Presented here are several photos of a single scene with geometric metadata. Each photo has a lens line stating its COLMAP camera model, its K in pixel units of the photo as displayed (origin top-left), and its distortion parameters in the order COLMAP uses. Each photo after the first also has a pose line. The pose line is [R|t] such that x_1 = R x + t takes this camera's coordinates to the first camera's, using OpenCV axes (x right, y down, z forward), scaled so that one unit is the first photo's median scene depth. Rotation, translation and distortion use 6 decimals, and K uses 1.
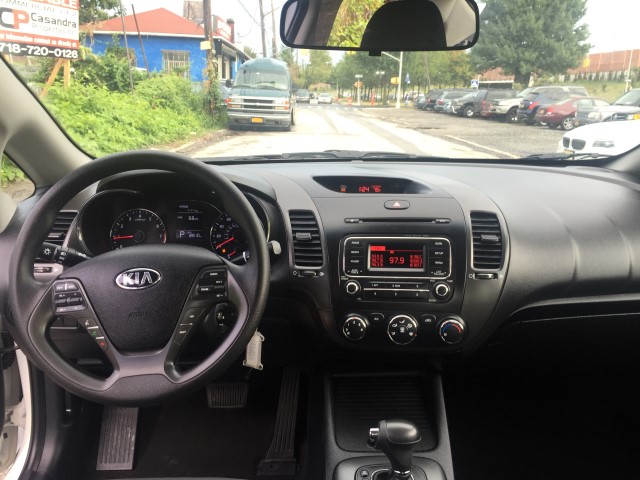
lens RADIAL K [[550.8, 0, 320.0], [0, 550.8, 240.0], [0, 0, 1]] dist [0.077651, -0.123665]
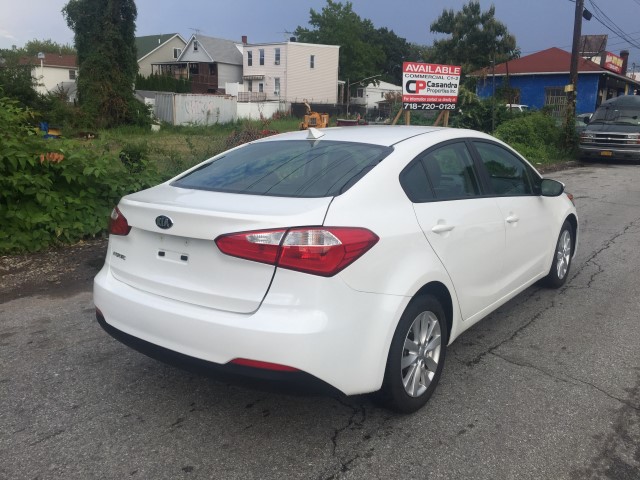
lens RADIAL K [[550.8, 0, 320.0], [0, 550.8, 240.0], [0, 0, 1]] dist [0.077651, -0.123665]
pose [[0.783041, 0.117753, -0.610722, 0.068616], [-0.146757, 0.989169, 0.002555, 0.017173], [0.604408, 0.087627, 0.791841, -0.102032]]
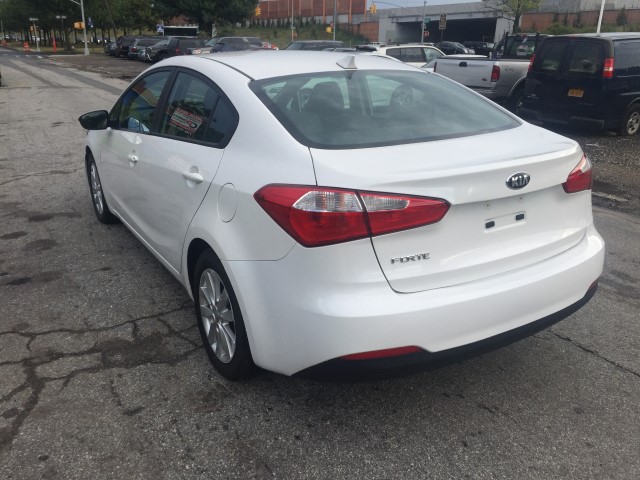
lens RADIAL K [[546.8, 0, 324.0], [0, 546.8, 239.3], [0, 0, 1]] dist [0.085159, -0.133326]
pose [[0.858588, -0.175330, 0.481753, -0.044060], [0.128968, 0.983349, 0.128032, 0.013856], [-0.496179, -0.047796, 0.866904, -0.097602]]
